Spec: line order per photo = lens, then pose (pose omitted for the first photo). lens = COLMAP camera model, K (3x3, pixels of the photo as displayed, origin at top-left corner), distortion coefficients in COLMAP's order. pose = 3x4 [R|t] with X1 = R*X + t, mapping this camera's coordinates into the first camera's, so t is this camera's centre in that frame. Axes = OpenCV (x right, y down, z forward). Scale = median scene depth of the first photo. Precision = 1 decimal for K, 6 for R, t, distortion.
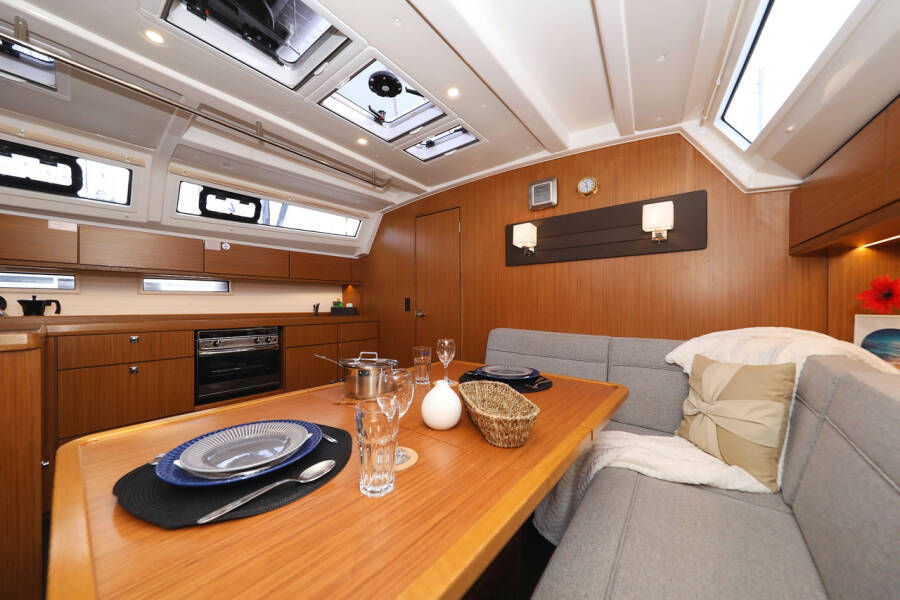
lens RADIAL K [[314.6, 0, 452.5], [0, 314.6, 303.3], [0, 0, 1]] dist [0.000636, 0.000067]
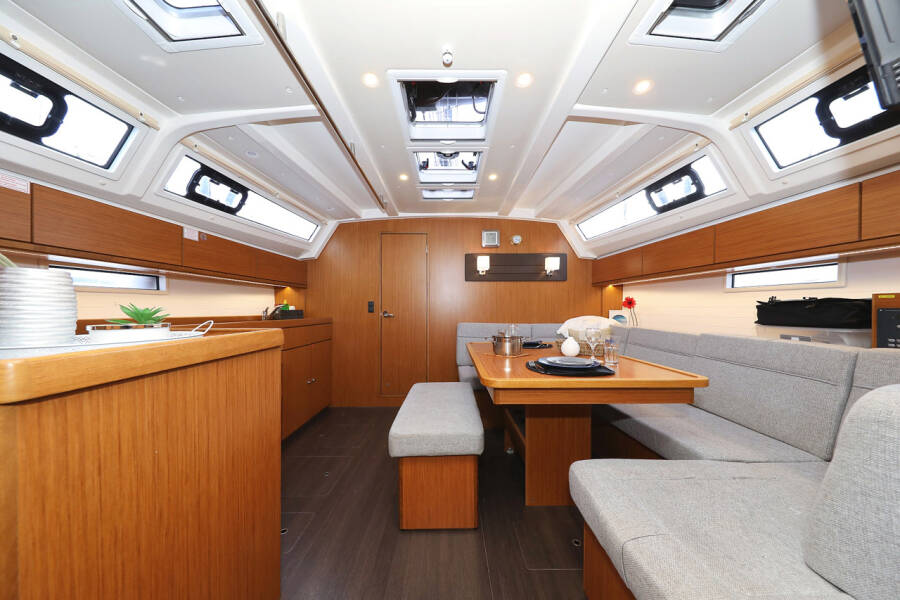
lens RADIAL K [[286.4, 0, 459.7], [0, 286.4, 311.1], [0, 0, 1]] dist [-0.010713, 0.000038]
pose [[0.766326, -0.006842, 0.642415, -0.773120], [-0.000181, 0.999941, 0.010866, 0.009455], [-0.642451, -0.008443, 0.766280, -0.024819]]
